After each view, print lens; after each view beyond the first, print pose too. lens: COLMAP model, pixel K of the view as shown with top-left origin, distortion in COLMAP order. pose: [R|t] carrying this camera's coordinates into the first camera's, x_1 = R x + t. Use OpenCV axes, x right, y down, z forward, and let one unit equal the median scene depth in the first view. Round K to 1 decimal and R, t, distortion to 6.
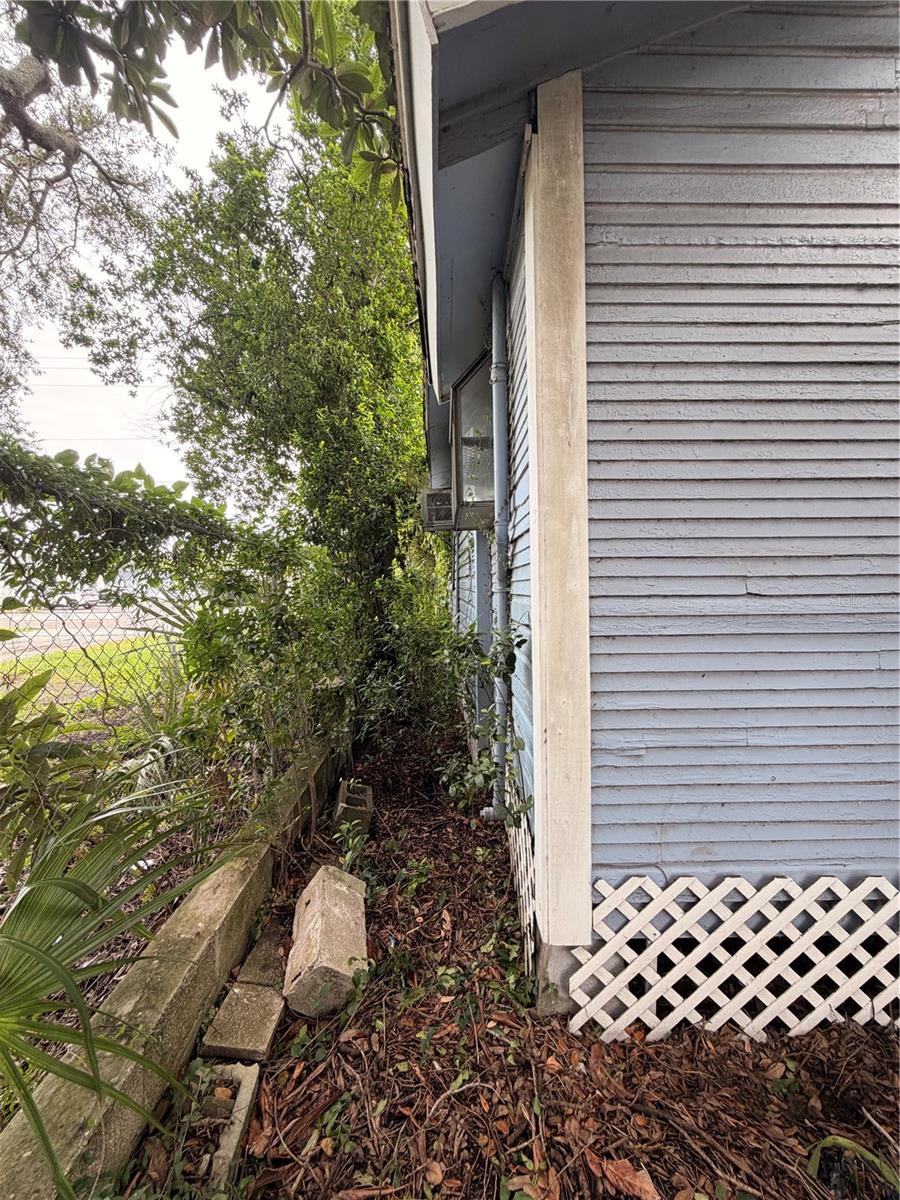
lens RADIAL K [[478.5, 0, 447.9], [0, 478.5, 600.8], [0, 0, 1]] dist [-0.000579, -0.000063]
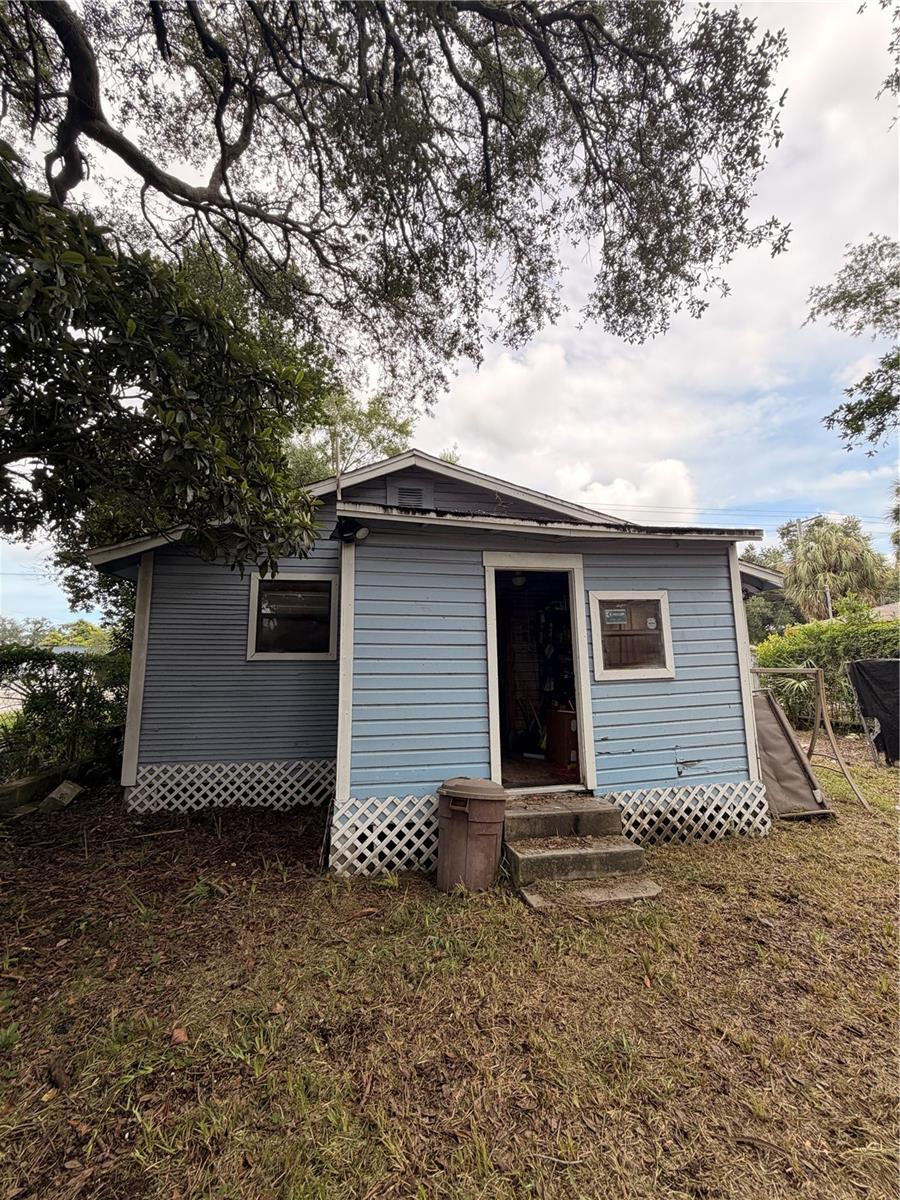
lens RADIAL K [[478.5, 0, 449.3], [0, 478.5, 599.0], [0, 0, 1]] dist [-0.000579, -0.000063]
pose [[0.988426, 0.027292, 0.149229, 2.027180], [-0.002900, 0.986904, -0.161282, -0.082421], [-0.151676, 0.158983, 0.975561, -3.027600]]
